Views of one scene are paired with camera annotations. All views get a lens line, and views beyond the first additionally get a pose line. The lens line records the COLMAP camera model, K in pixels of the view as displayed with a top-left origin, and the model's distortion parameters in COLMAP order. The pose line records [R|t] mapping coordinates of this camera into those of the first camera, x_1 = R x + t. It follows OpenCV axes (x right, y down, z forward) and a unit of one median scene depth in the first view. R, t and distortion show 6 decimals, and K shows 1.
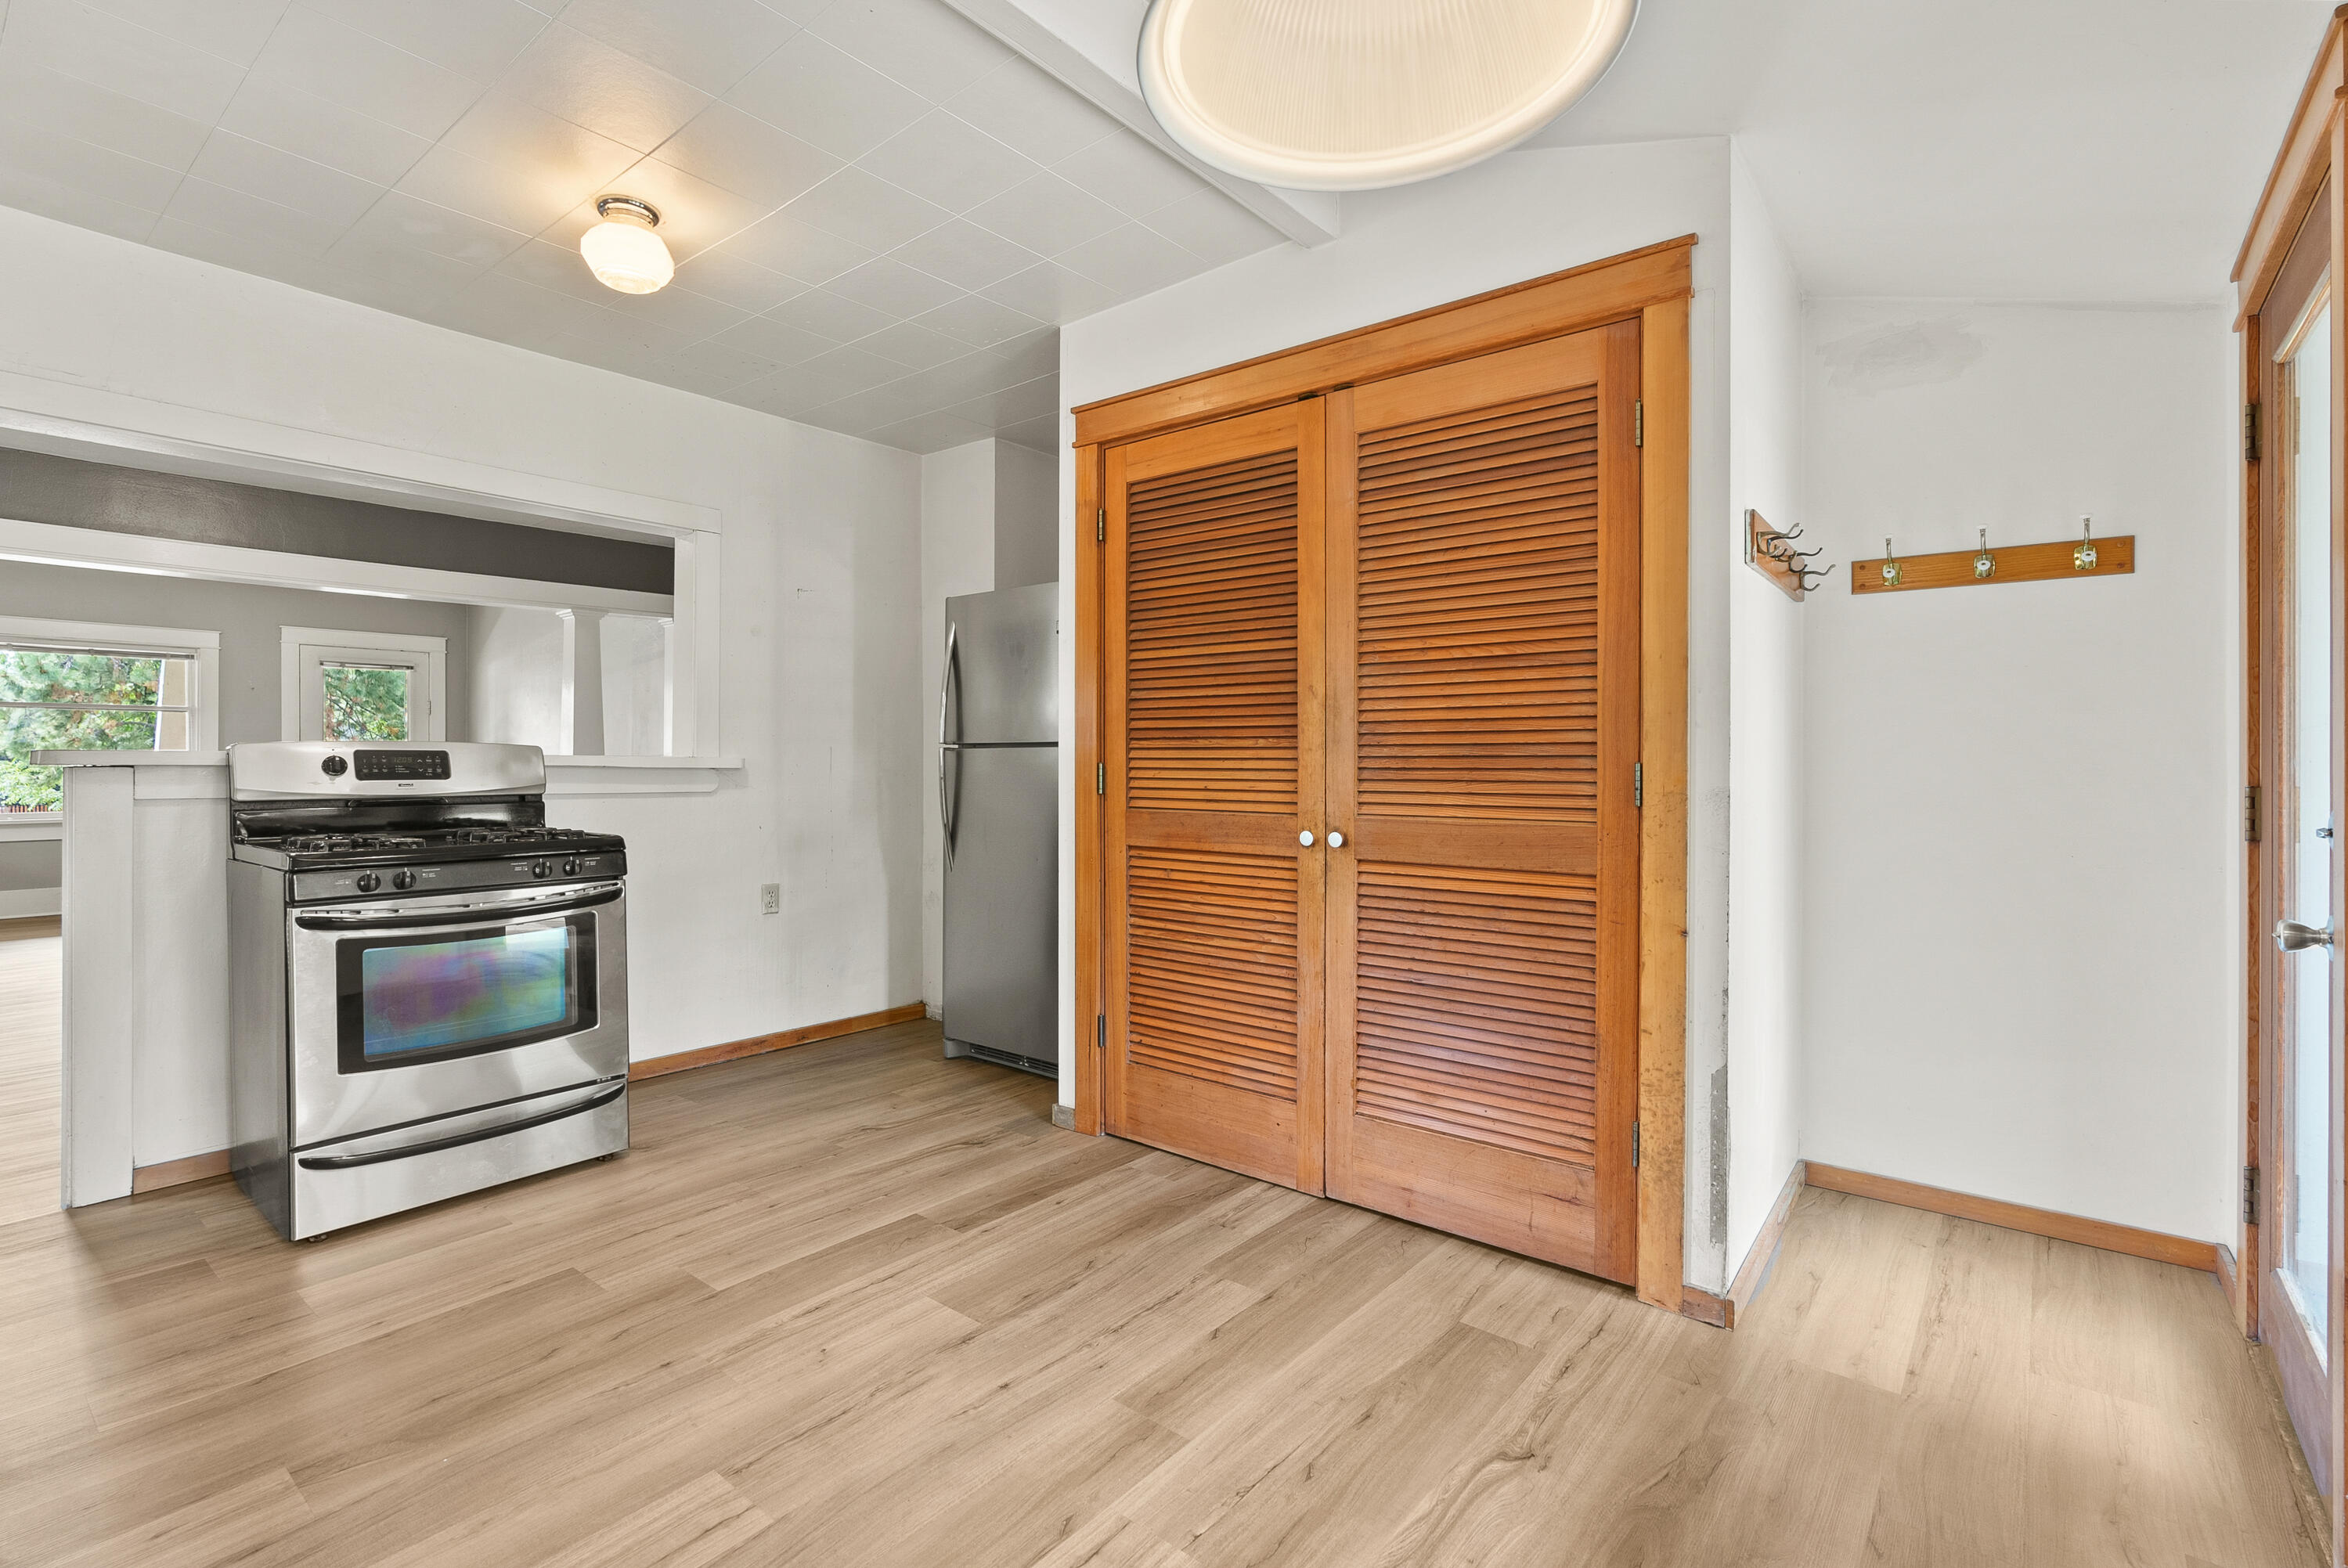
lens RADIAL K [[1068.7, 0, 1167.0], [0, 1068.7, 772.7], [0, 0, 1]] dist [-0.008908, 0.000600]
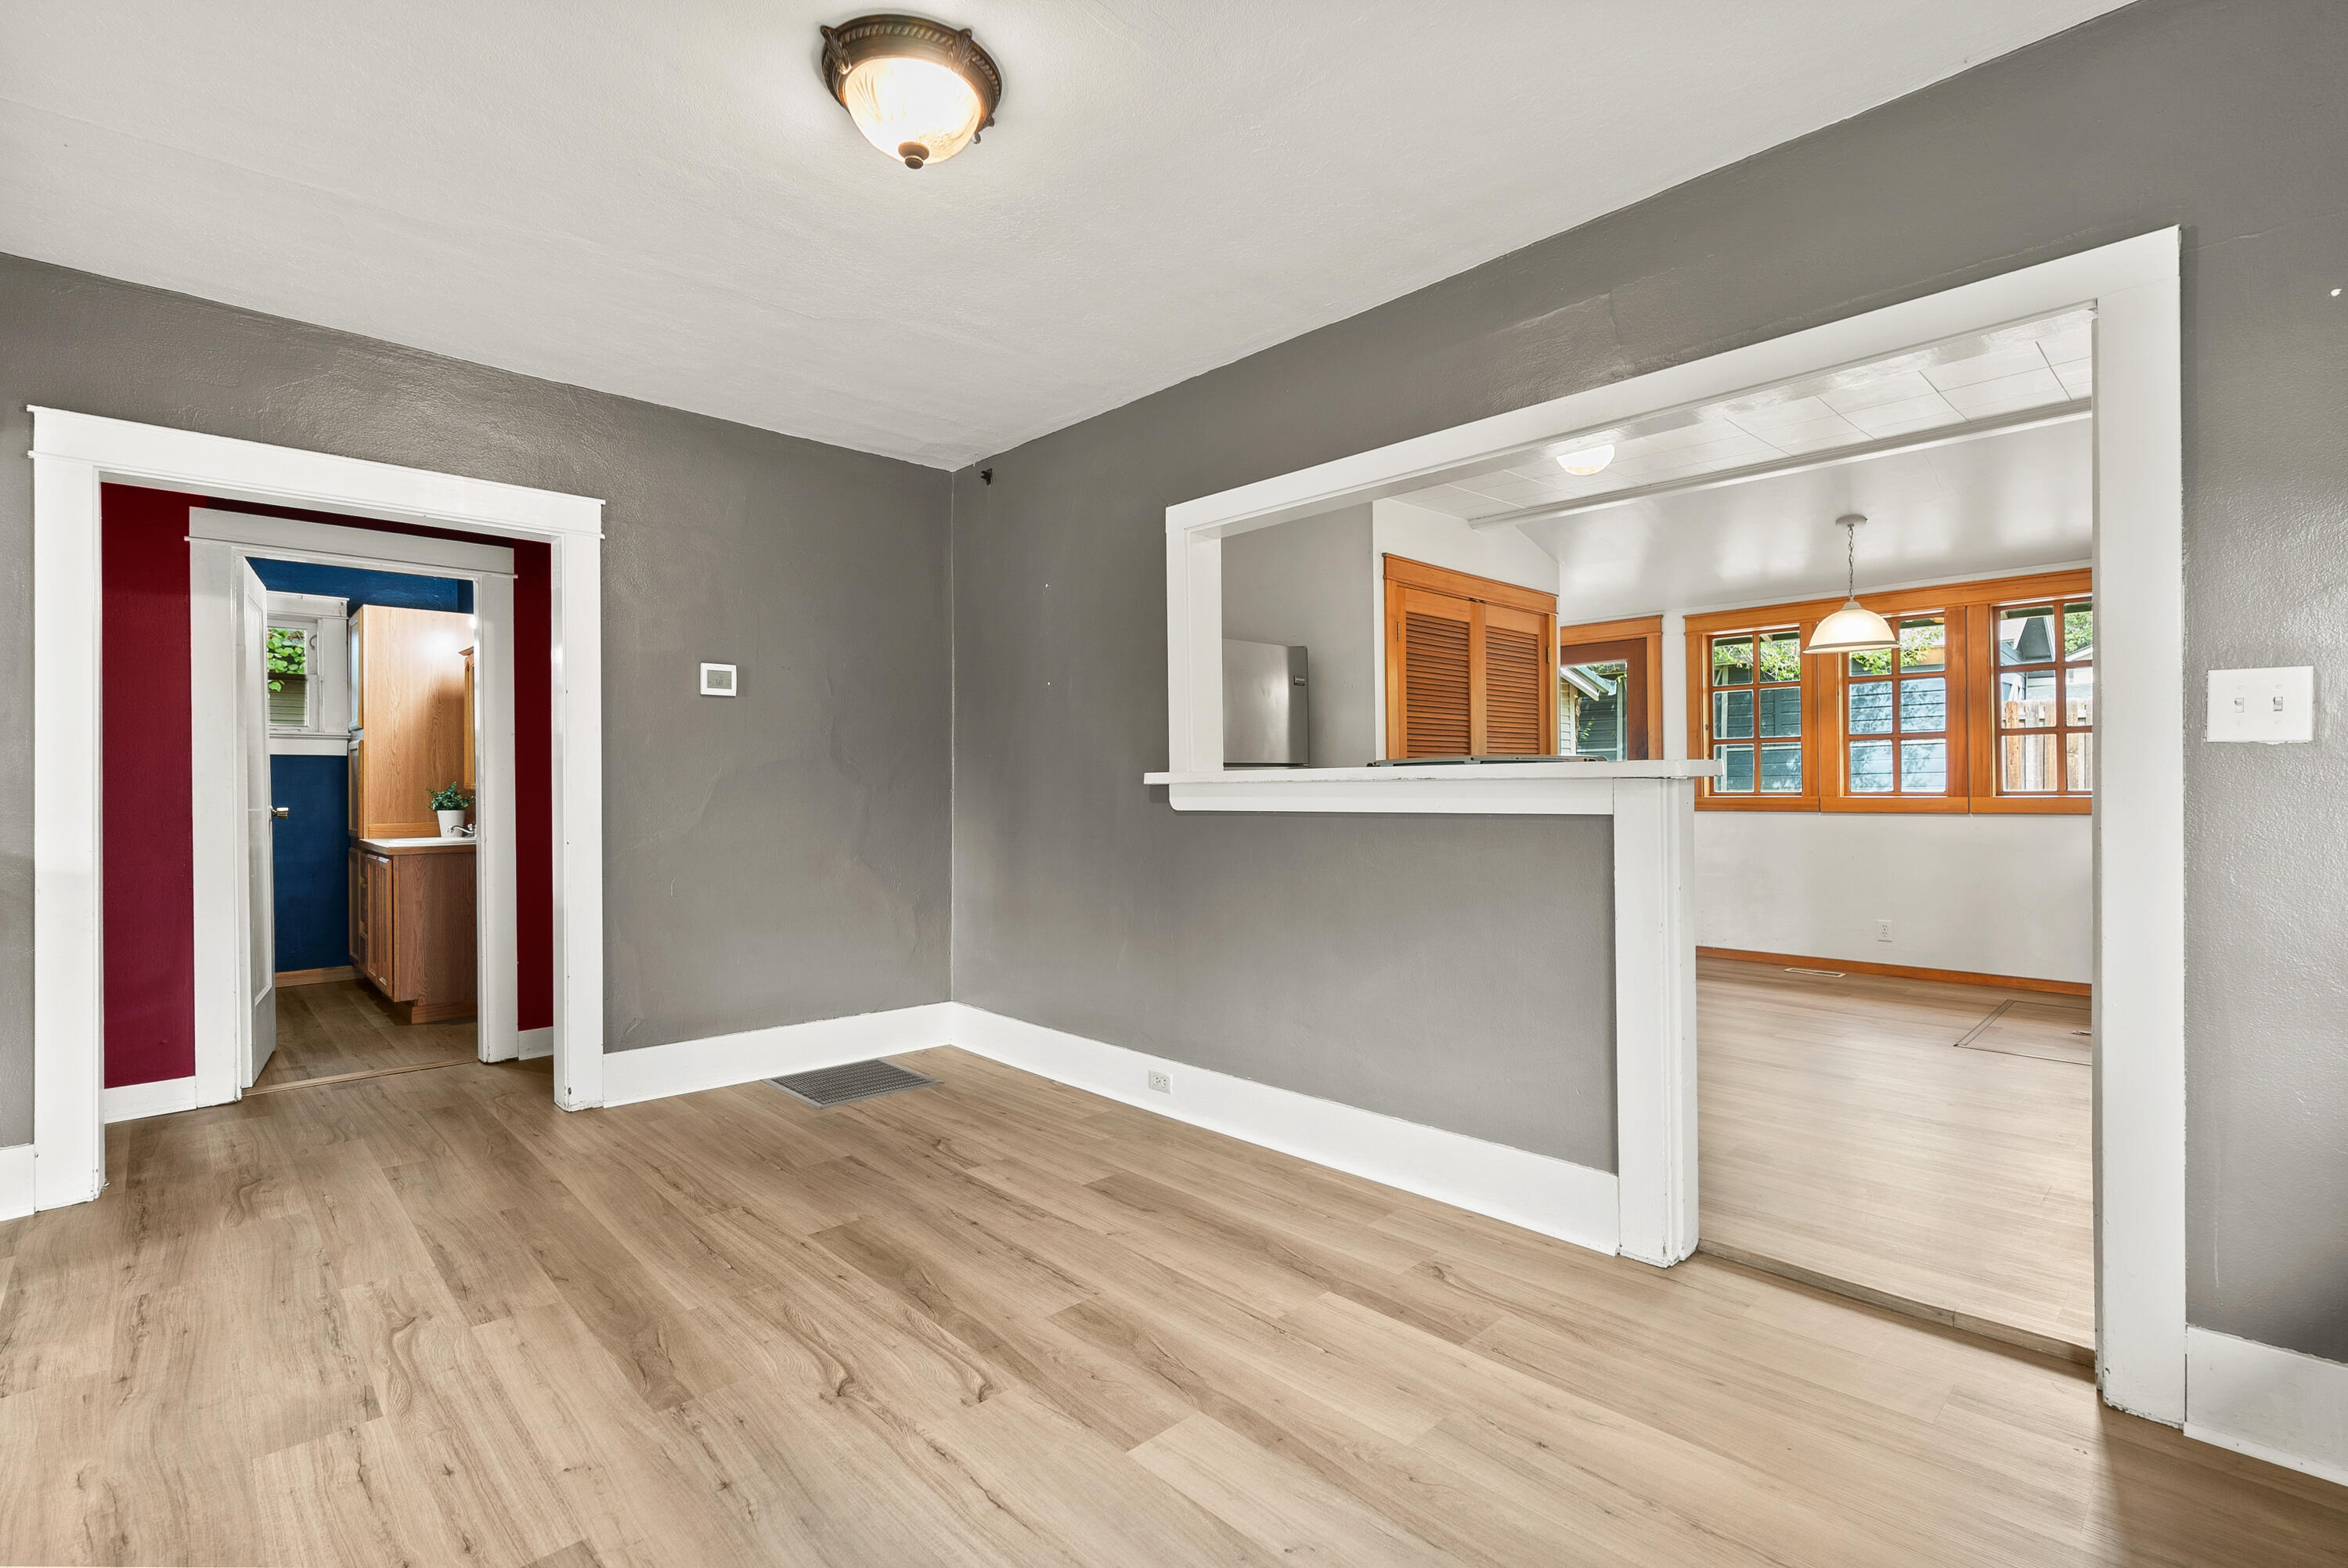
lens RADIAL K [[1068.7, 0, 1167.0], [0, 1068.7, 772.7], [0, 0, 1]] dist [-0.008908, 0.000600]
pose [[0.127716, 0.002174, 0.991808, -2.739211], [0.013899, 0.999895, -0.003981, -0.016092], [-0.991713, 0.014293, 0.127672, 1.797957]]
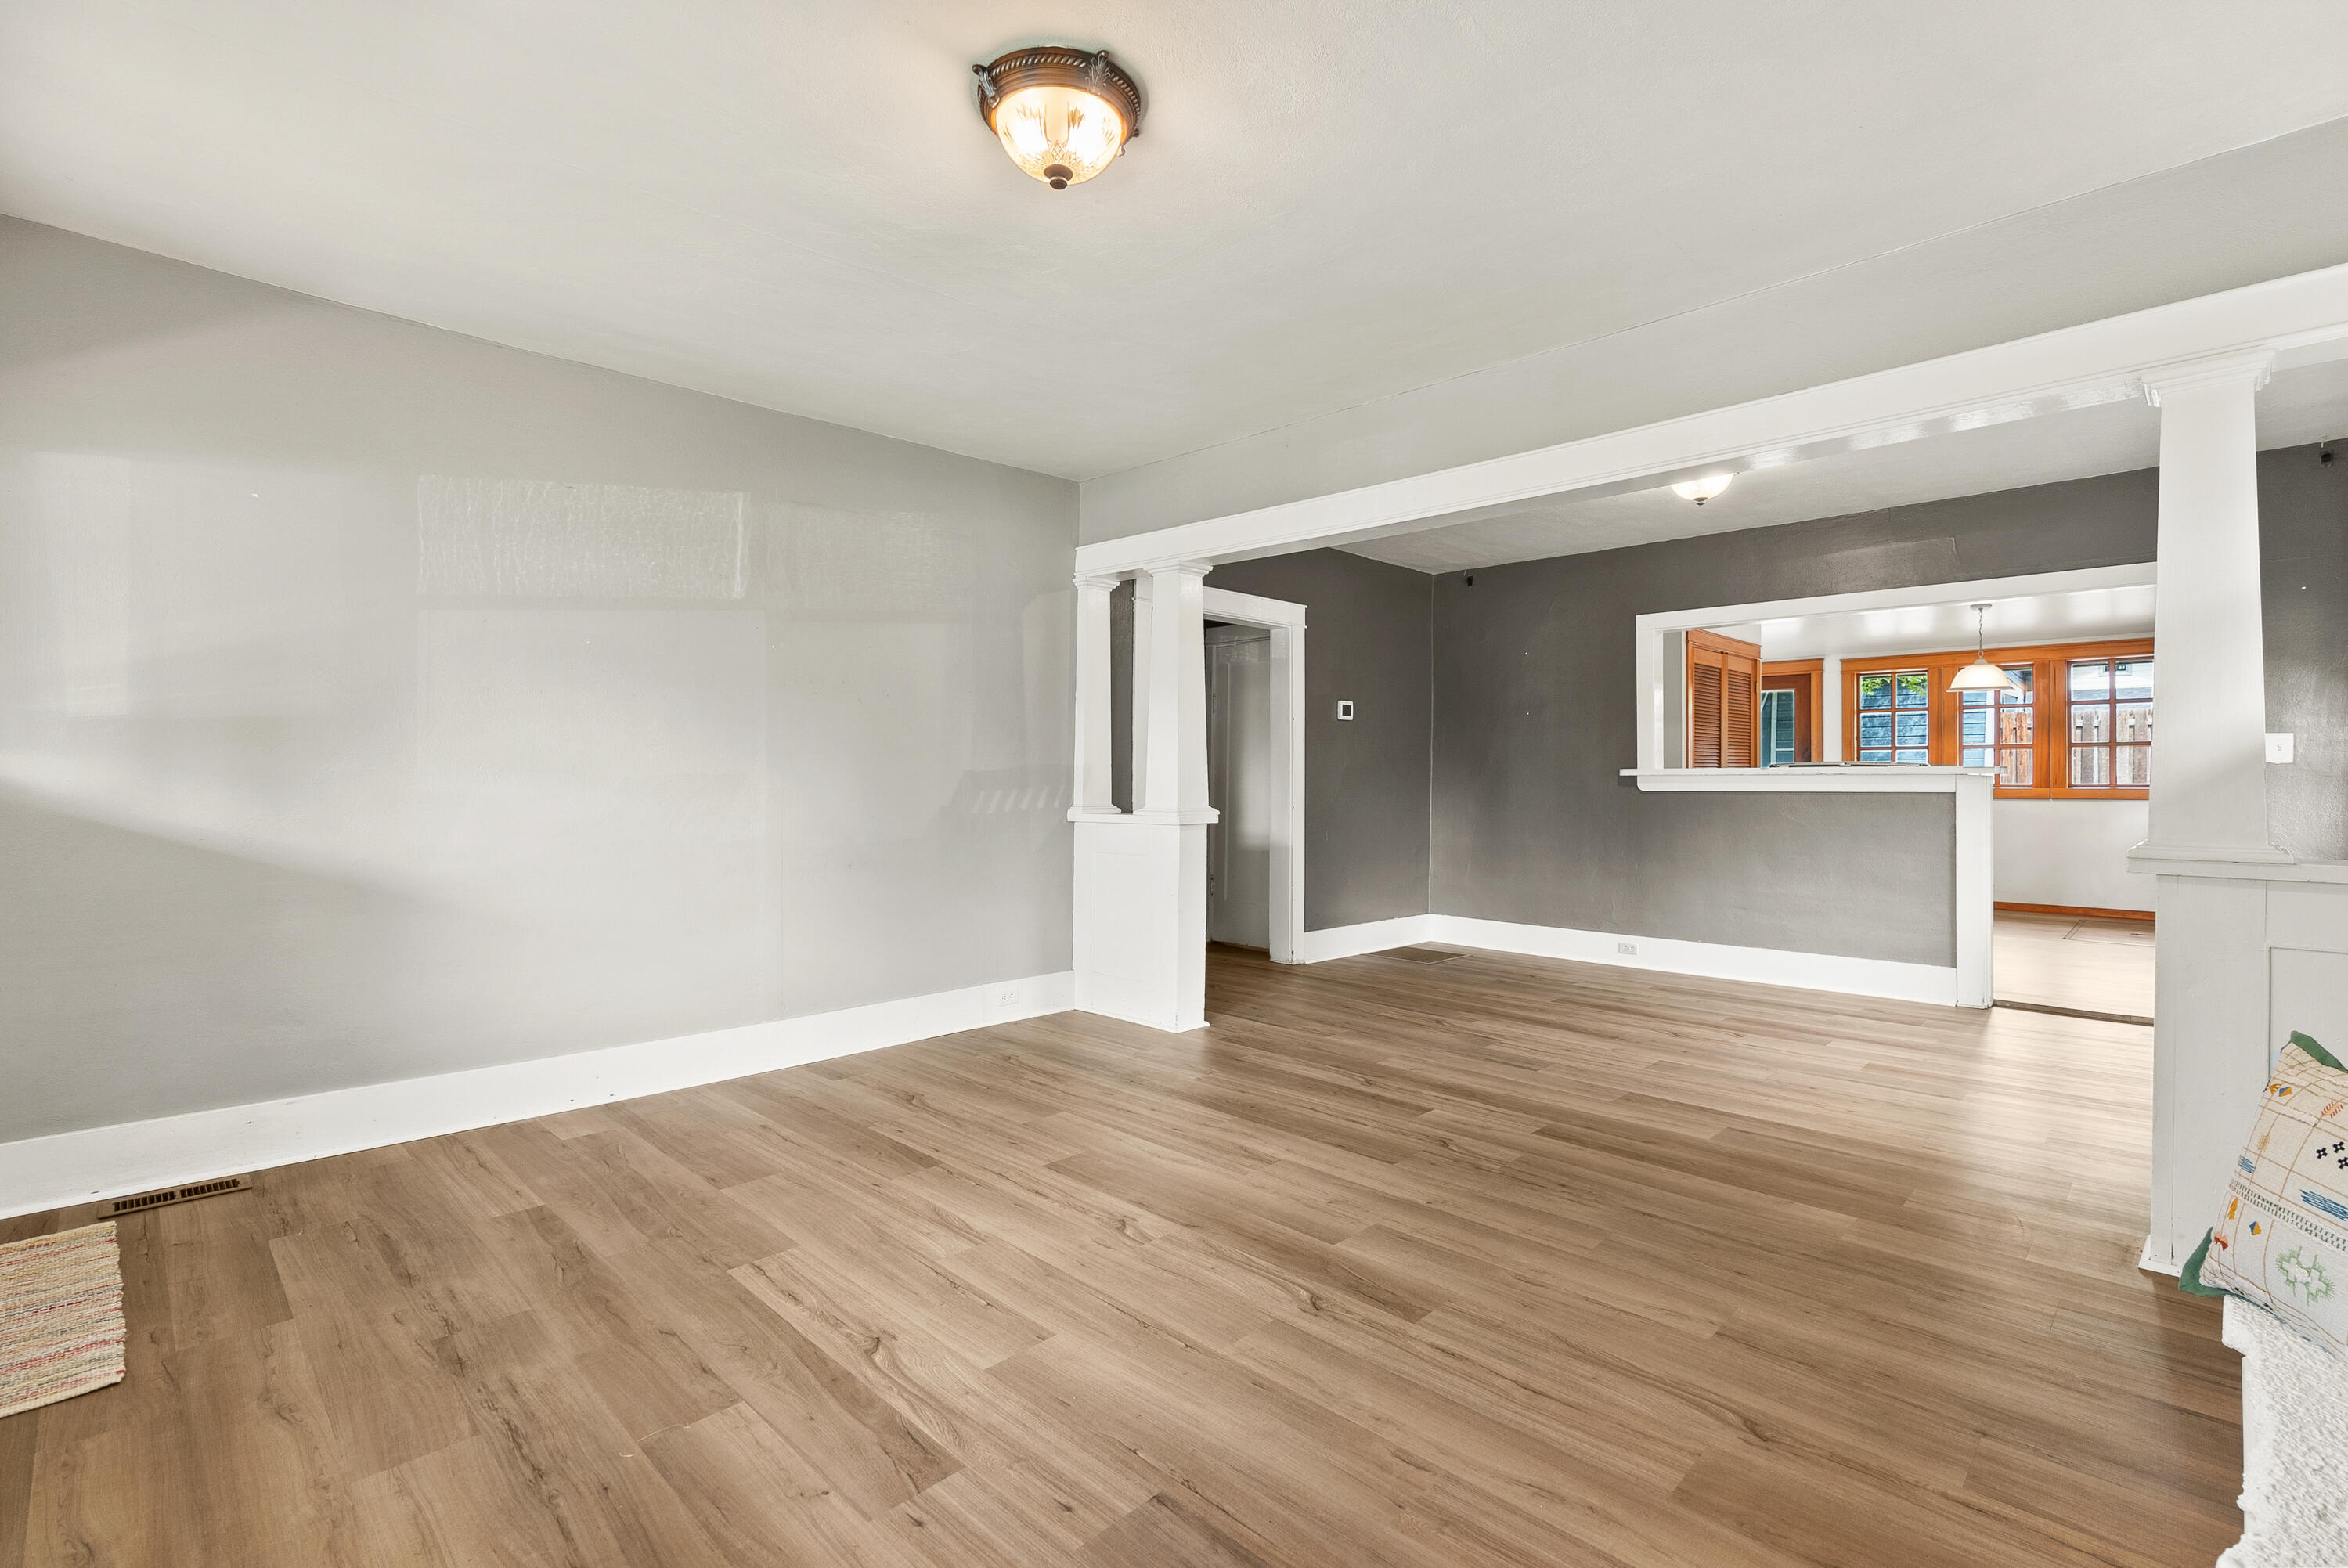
lens RADIAL K [[1072.3, 0, 1146.9], [0, 1072.3, 765.2], [0, 0, 1]] dist [-0.014485, 0.000110]
pose [[0.111388, 0.001279, 0.993776, -4.261215], [0.005600, 0.999982, -0.001915, -0.037367], [-0.993761, 0.005779, 0.111379, 3.146800]]
